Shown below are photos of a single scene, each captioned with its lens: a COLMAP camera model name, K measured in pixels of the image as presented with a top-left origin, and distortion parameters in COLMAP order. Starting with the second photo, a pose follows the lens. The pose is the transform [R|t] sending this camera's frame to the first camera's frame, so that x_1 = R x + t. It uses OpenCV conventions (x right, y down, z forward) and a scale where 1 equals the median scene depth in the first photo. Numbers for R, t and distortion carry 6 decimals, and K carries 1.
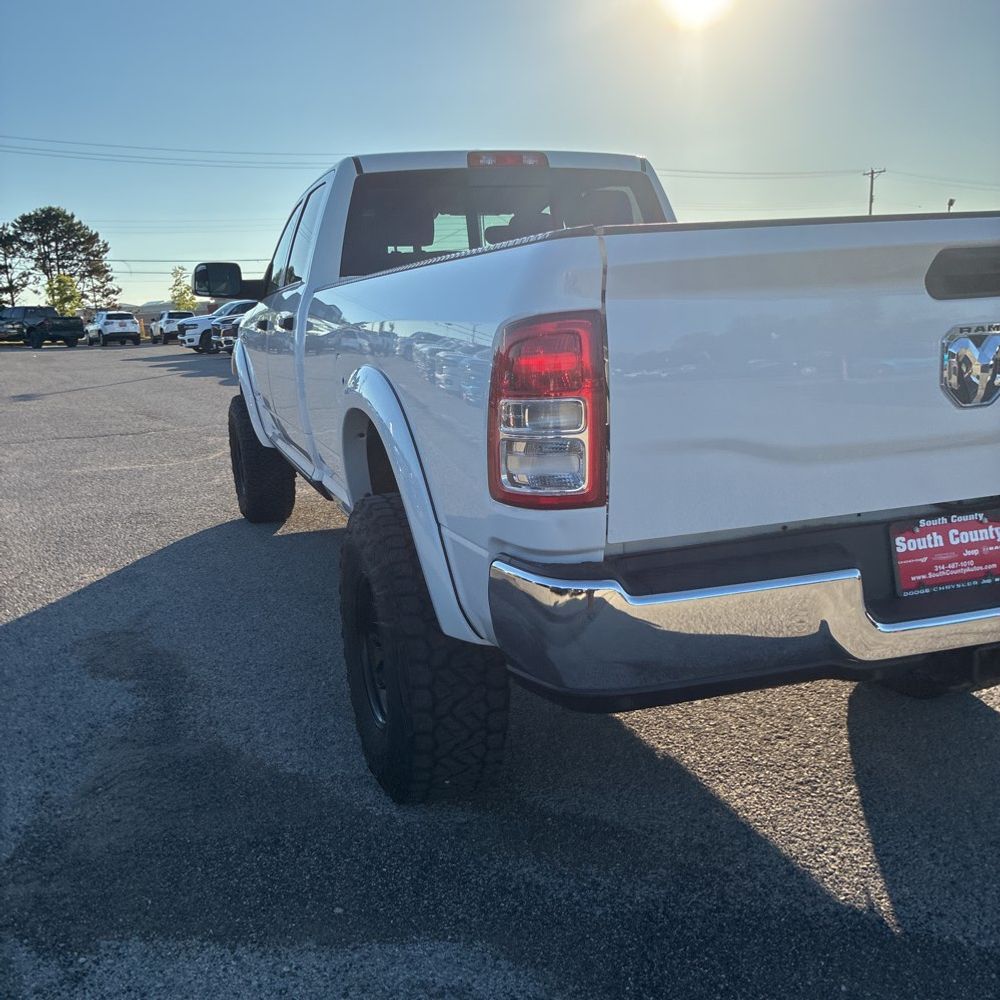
lens RADIAL K [[1008.6, 0, 495.6], [0, 1008.6, 513.8], [0, 0, 1]] dist [0.007320, 0.013972]
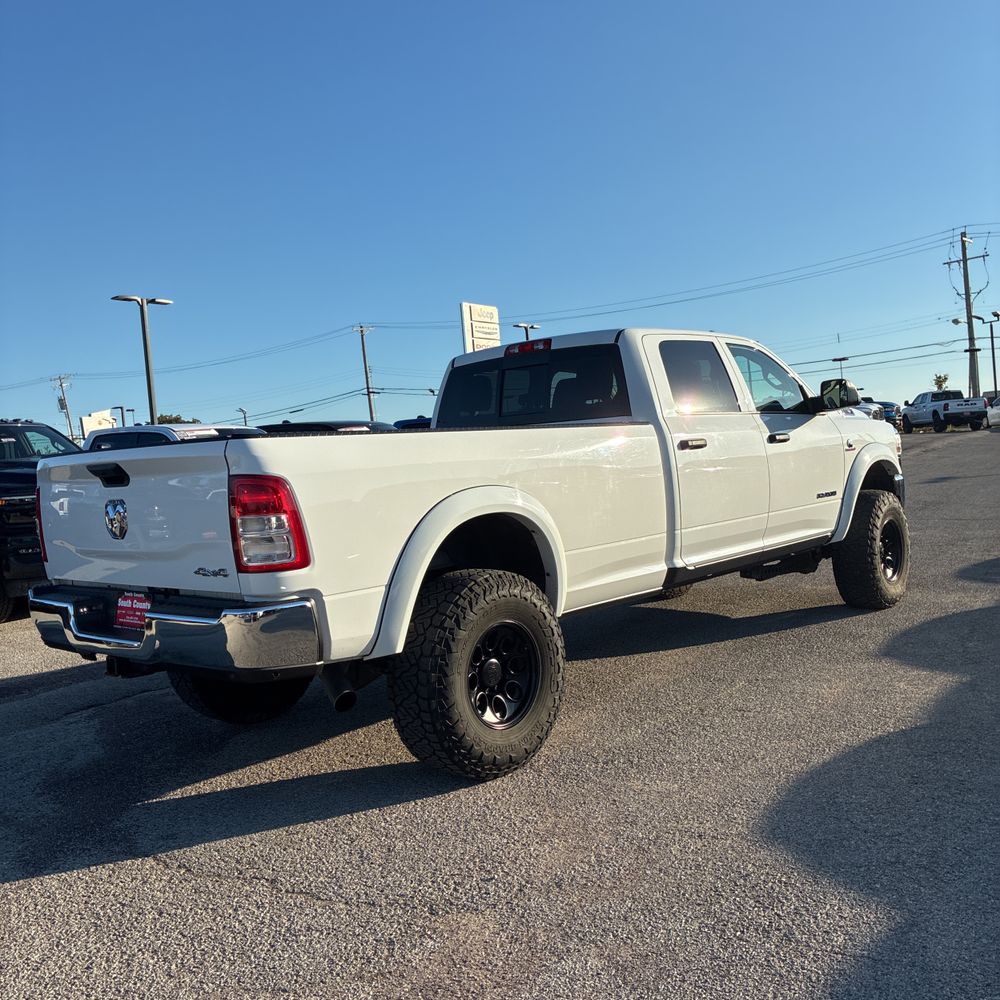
lens RADIAL K [[1027.5, 0, 503.5], [0, 1027.5, 505.3], [0, 0, 1]] dist [0.017500, -0.007829]
pose [[0.495638, 0.064305, -0.866146, 2.555520], [-0.132464, 0.991185, -0.002213, -0.260642], [0.858369, 0.115830, 0.499787, 0.591398]]
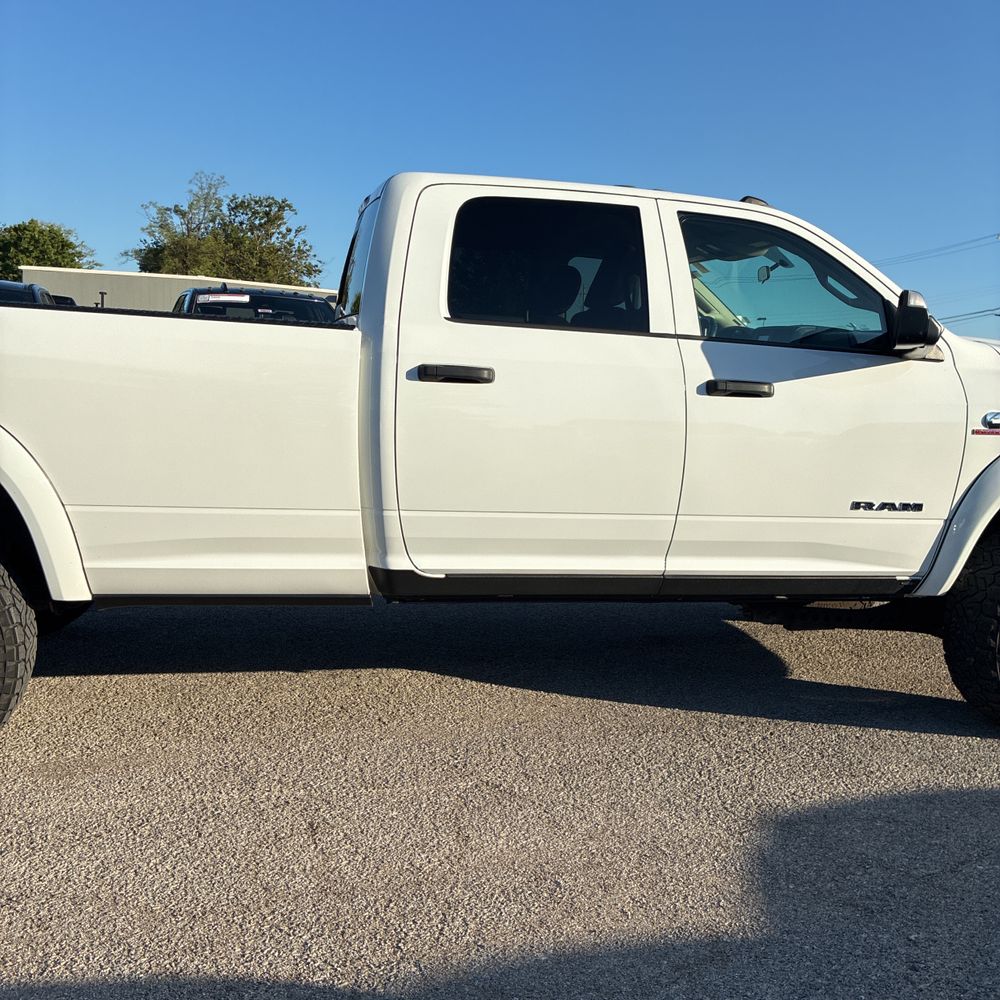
lens RADIAL K [[1008.6, 0, 495.6], [0, 1008.6, 513.8], [0, 0, 1]] dist [0.007320, 0.013972]
pose [[-0.109042, 0.187622, -0.976170, 2.005477], [-0.241327, 0.947649, 0.209098, -0.632880], [0.964298, 0.258377, -0.058056, 2.584419]]
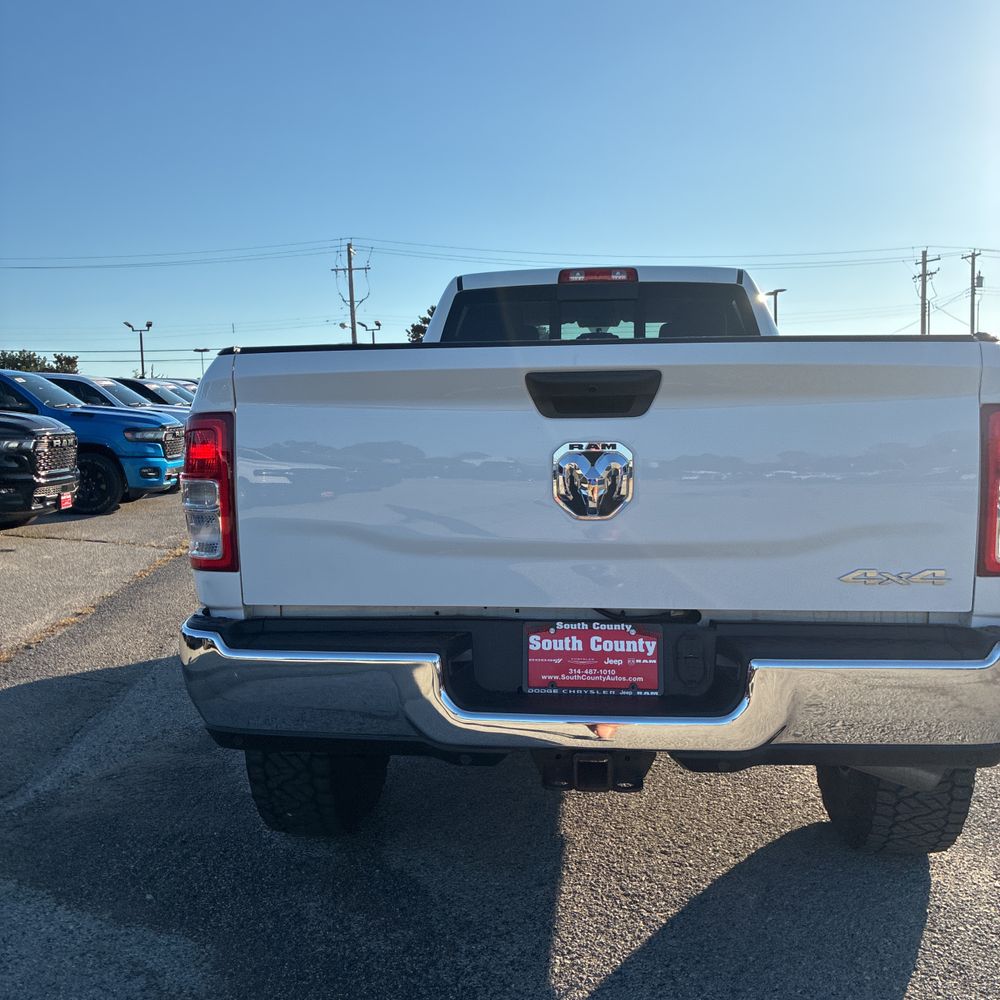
lens RADIAL K [[1022.5, 0, 522.5], [0, 1022.5, 490.5], [0, 0, 1]] dist [0.025226, -0.009078]
pose [[0.914894, 0.073327, -0.396978, 0.791415], [-0.119193, 0.988591, -0.092091, -0.026761], [0.385696, 0.131570, 0.913196, -0.005453]]
